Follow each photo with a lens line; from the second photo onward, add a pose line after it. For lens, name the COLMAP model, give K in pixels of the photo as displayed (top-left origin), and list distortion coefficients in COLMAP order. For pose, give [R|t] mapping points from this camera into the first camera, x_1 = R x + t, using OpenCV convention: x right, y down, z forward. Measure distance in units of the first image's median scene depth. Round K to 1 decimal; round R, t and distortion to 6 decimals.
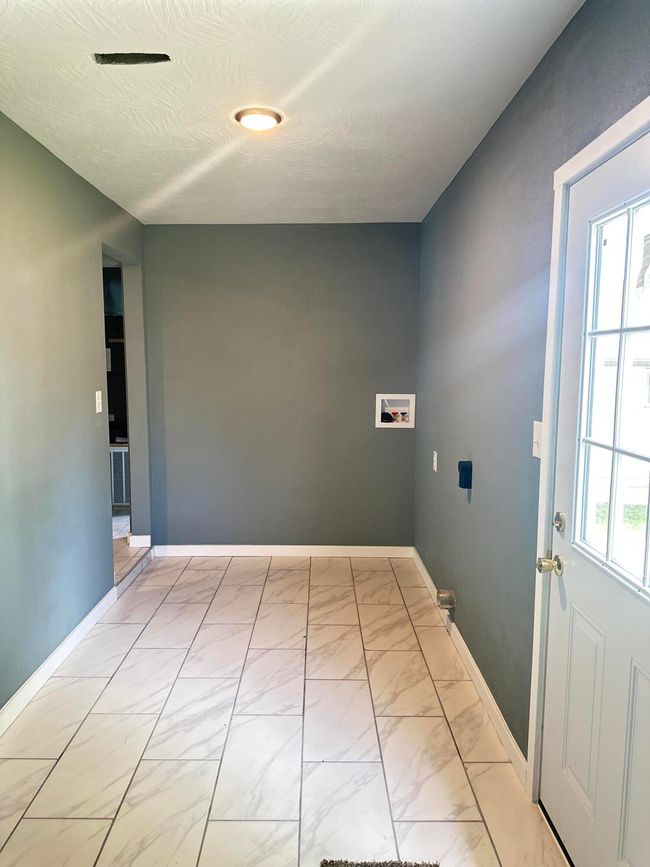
lens RADIAL K [[607.6, 0, 324.7], [0, 607.6, 432.9], [0, 0, 1]] dist [0.039151, -0.060943]
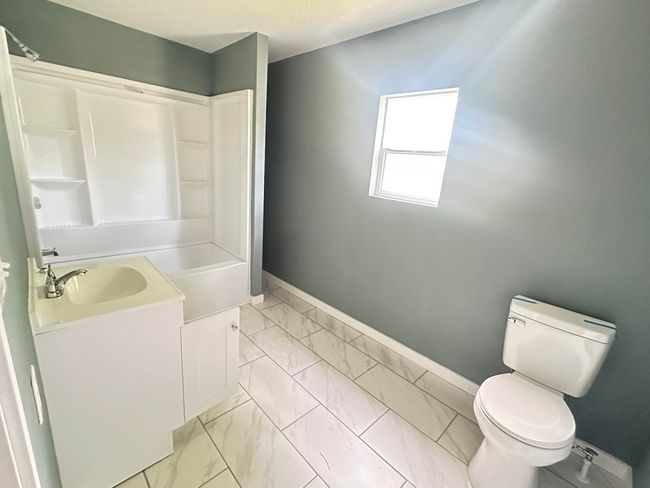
lens RADIAL K [[292.6, 0, 323.3], [0, 292.6, 244.0], [0, 0, 1]] dist [0.000447, 0.001458]
pose [[-0.721232, 0.120746, -0.682089, 0.040437], [-0.171850, 0.922716, 0.345054, -0.133494], [0.671038, 0.366081, -0.644742, 1.305452]]
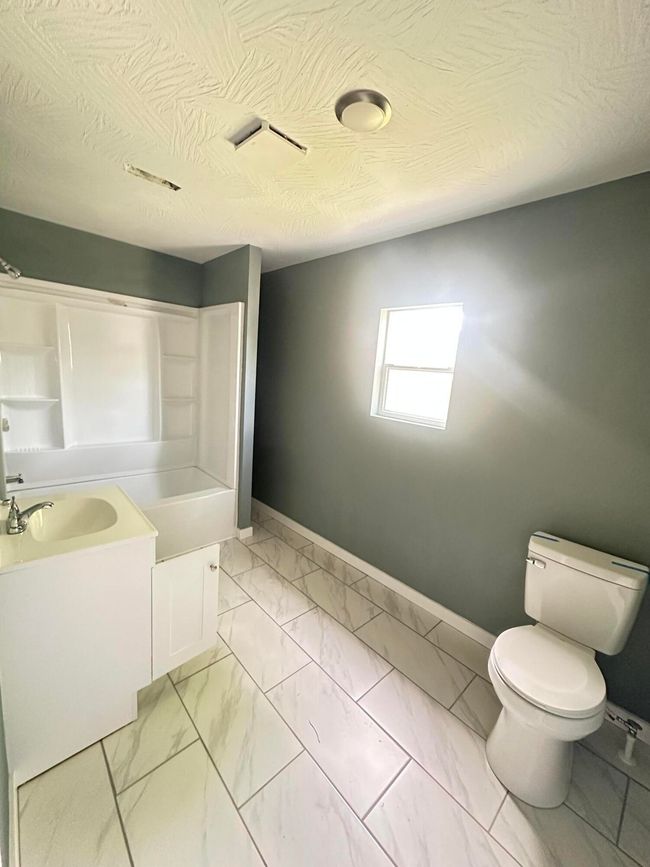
lens RADIAL K [[345.0, 0, 326.0], [0, 345.0, 430.8], [0, 0, 1]] dist [0.003561, -0.000827]
pose [[-0.733451, 0.057946, -0.677268, 0.042447], [-0.166306, 0.950782, 0.261449, -0.168882], [0.659084, 0.304394, -0.687715, 1.346808]]
